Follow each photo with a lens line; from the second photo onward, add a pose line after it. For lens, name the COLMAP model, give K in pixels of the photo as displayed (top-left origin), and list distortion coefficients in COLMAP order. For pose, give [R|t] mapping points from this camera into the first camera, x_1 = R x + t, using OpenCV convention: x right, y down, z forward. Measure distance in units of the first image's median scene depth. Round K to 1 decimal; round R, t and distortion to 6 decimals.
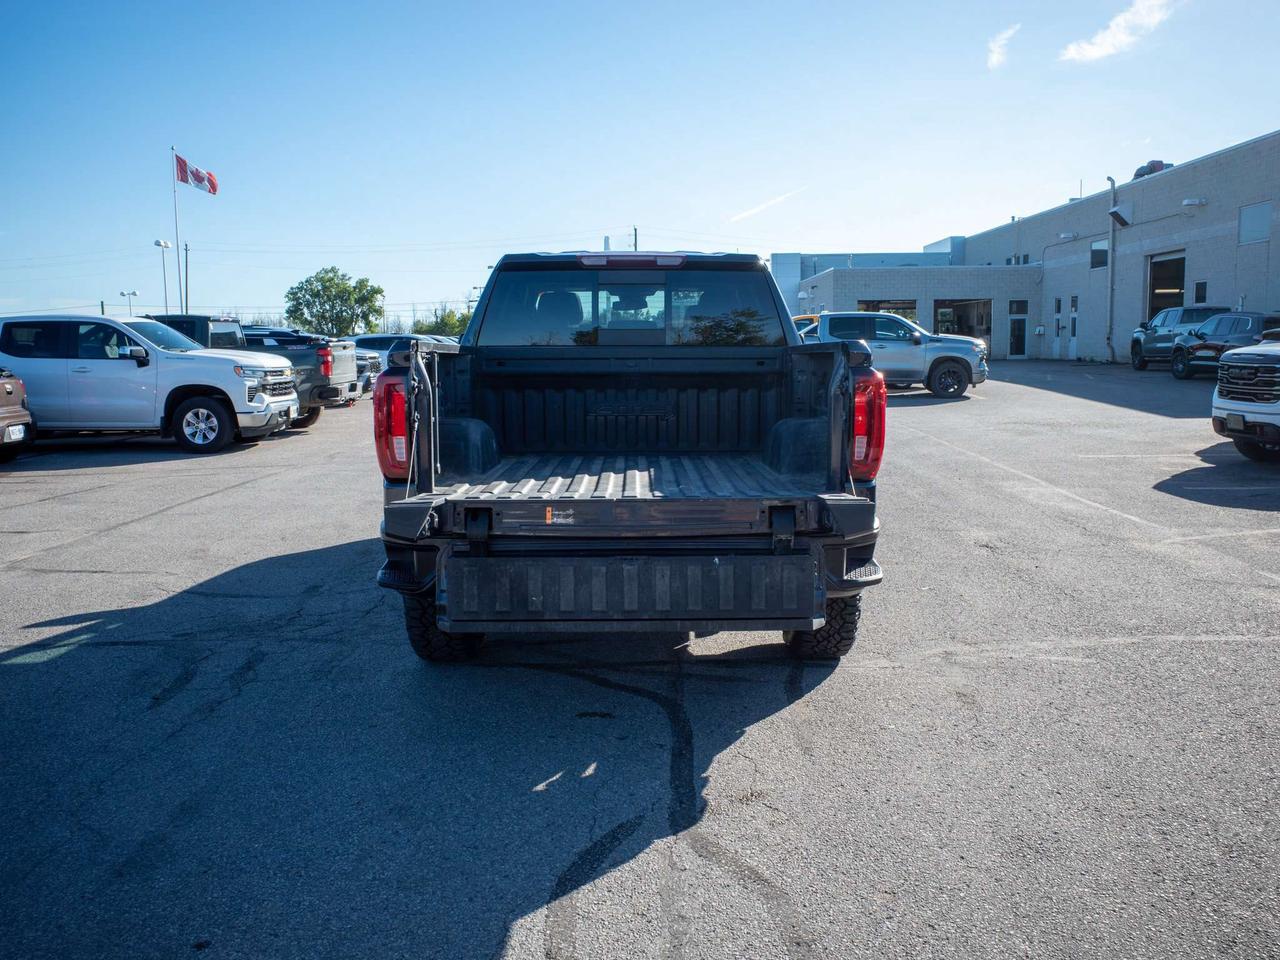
lens RADIAL K [[1098.4, 0, 626.8], [0, 1098.4, 482.2], [0, 0, 1]] dist [-0.036583, 0.027879]
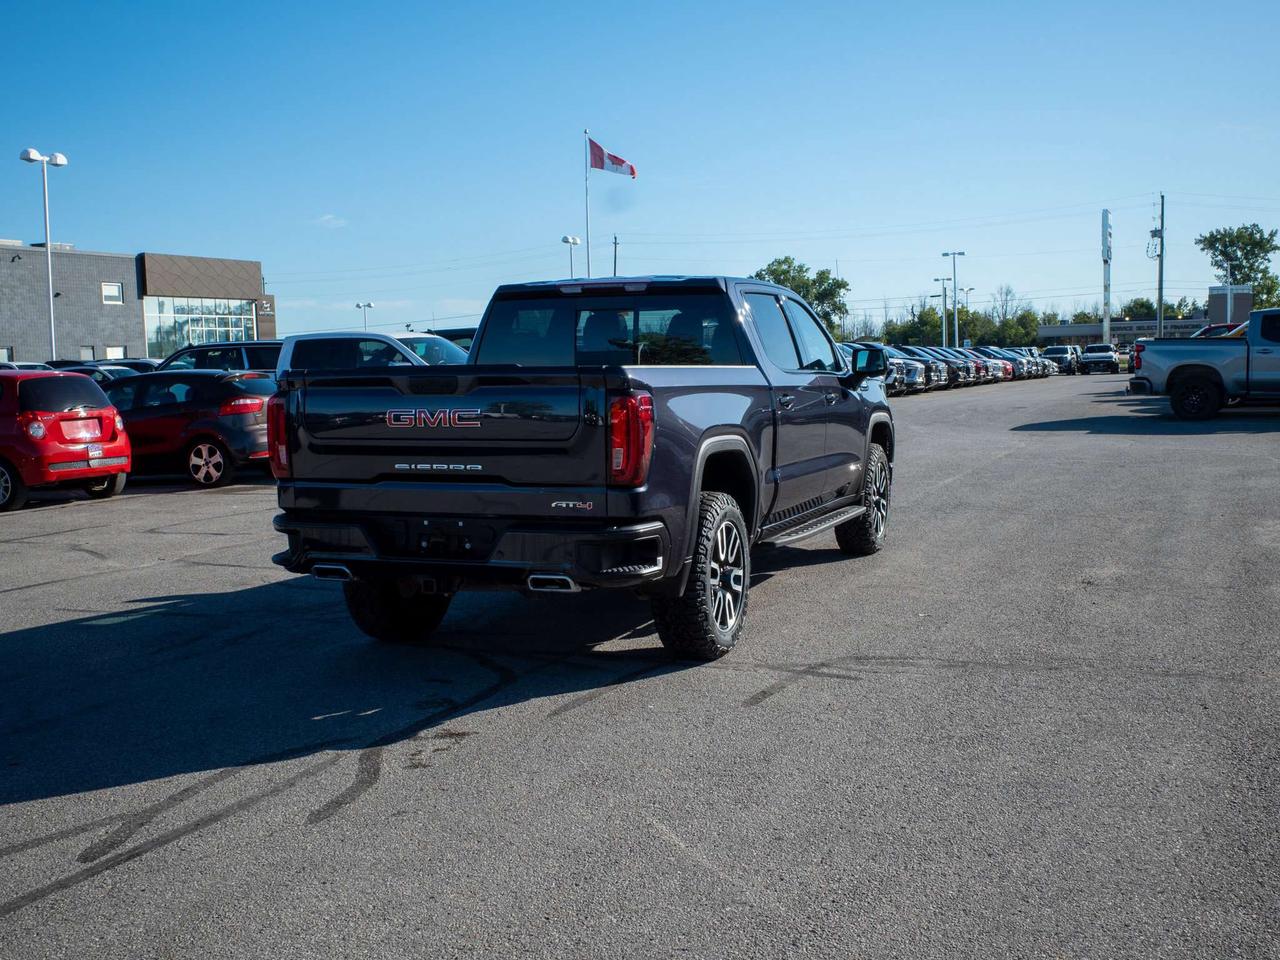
lens RADIAL K [[1373.0, 0, 641.5], [0, 1373.0, 485.5], [0, 0, 1]] dist [-0.041442, 0.000000]
pose [[0.935093, 0.021890, -0.353724, 0.398169], [-0.031200, 0.999300, -0.020638, 0.013627], [0.353025, 0.030334, 0.935122, -0.181652]]
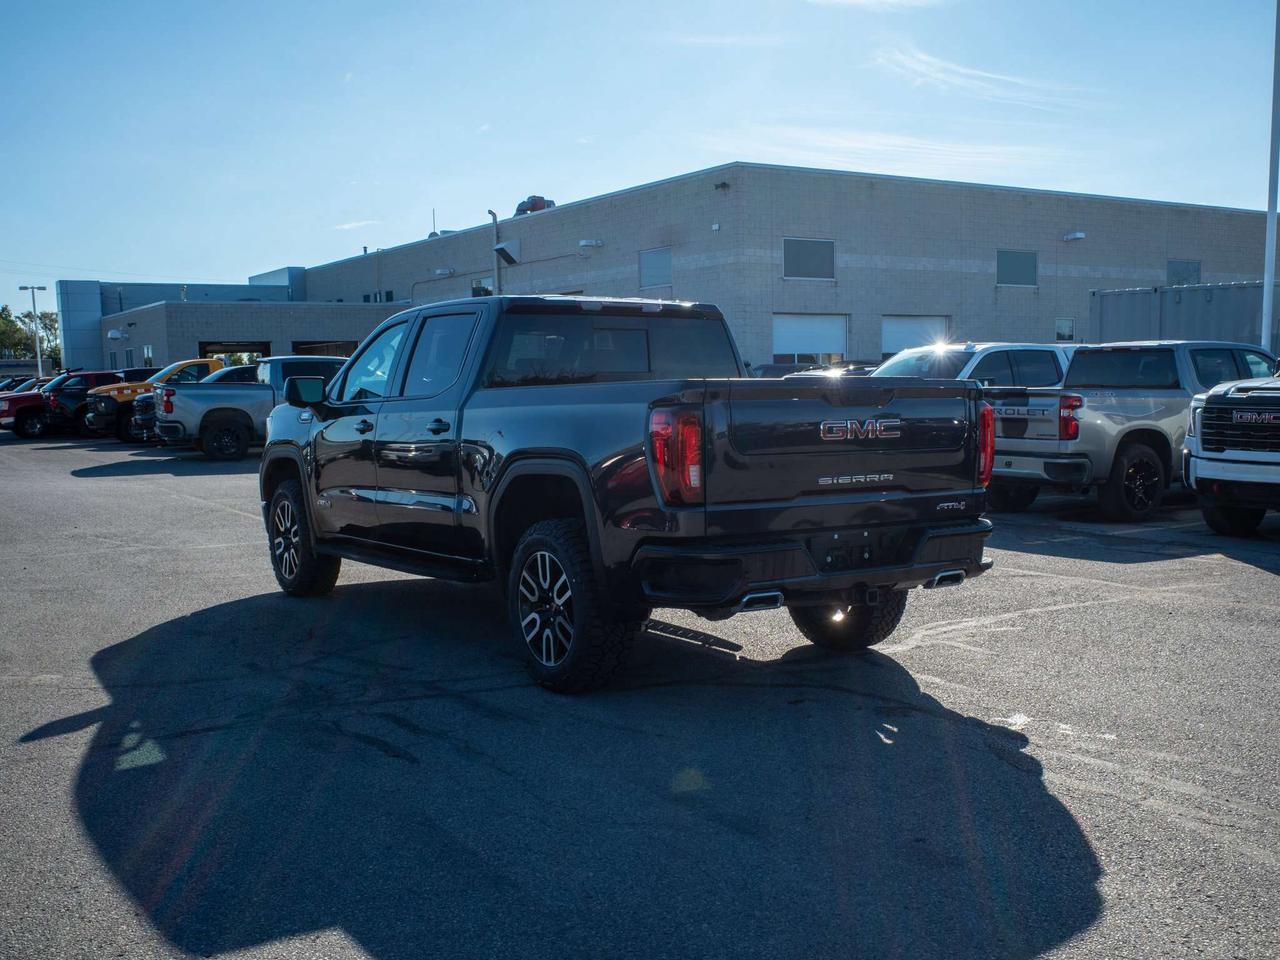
lens RADIAL K [[1373.0, 0, 599.1], [0, 1373.0, 495.3], [0, 0, 1]] dist [-0.041442, 0.000000]
pose [[0.849689, -0.046740, 0.525209, -0.550176], [0.074401, 0.996725, -0.031666, 0.013819], [-0.522009, 0.065983, 0.850384, -0.077565]]
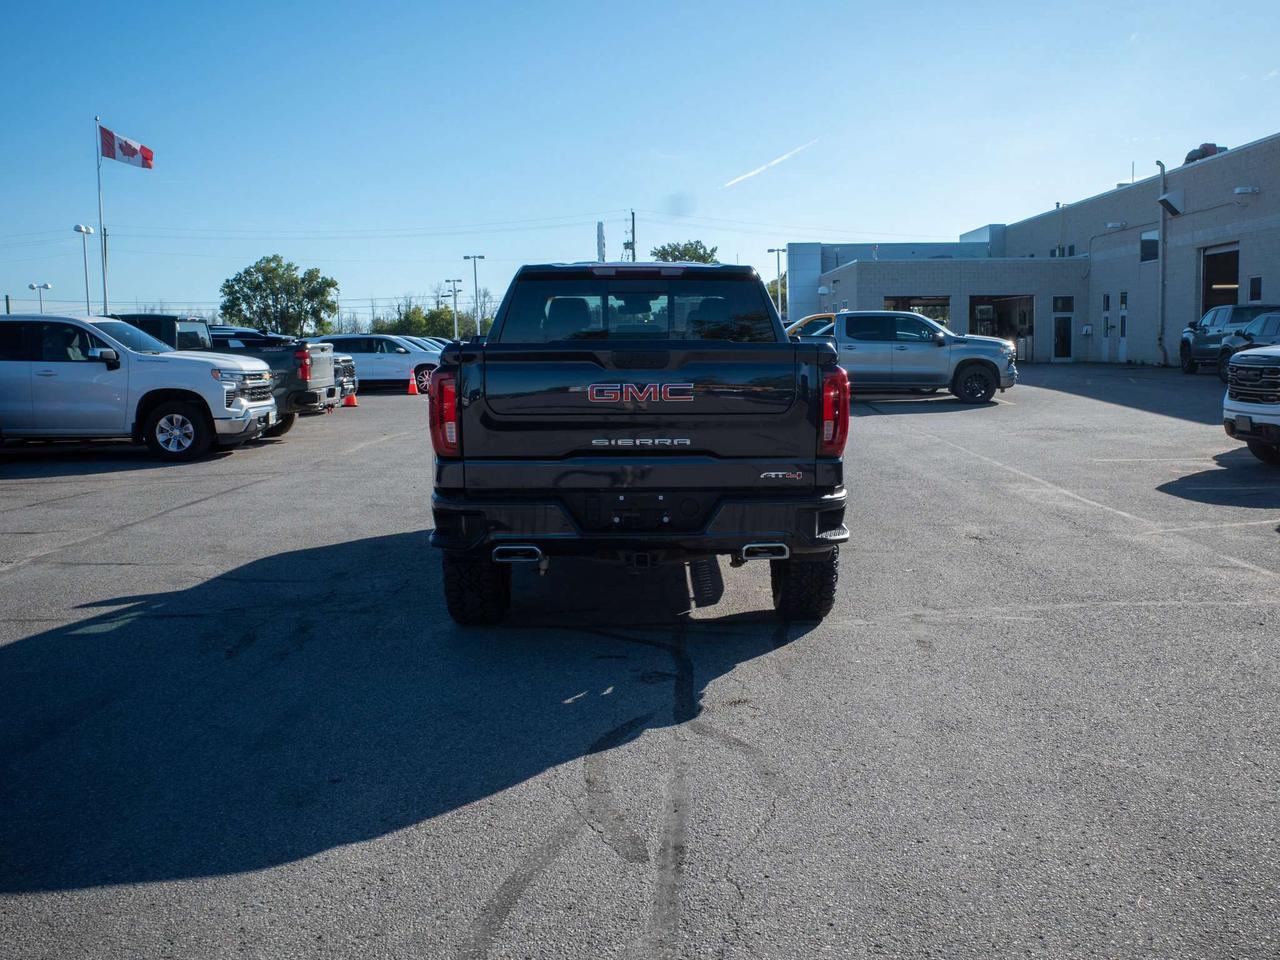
lens RADIAL K [[1286.2, 0, 664.8], [0, 1286.2, 469.4], [0, 0, 1]] dist [-0.026841, 0.000000]
pose [[0.999488, -0.003225, 0.031847, -0.008494], [0.004157, 0.999563, -0.029253, 0.028372], [-0.031739, 0.029370, 0.999065, -0.227575]]
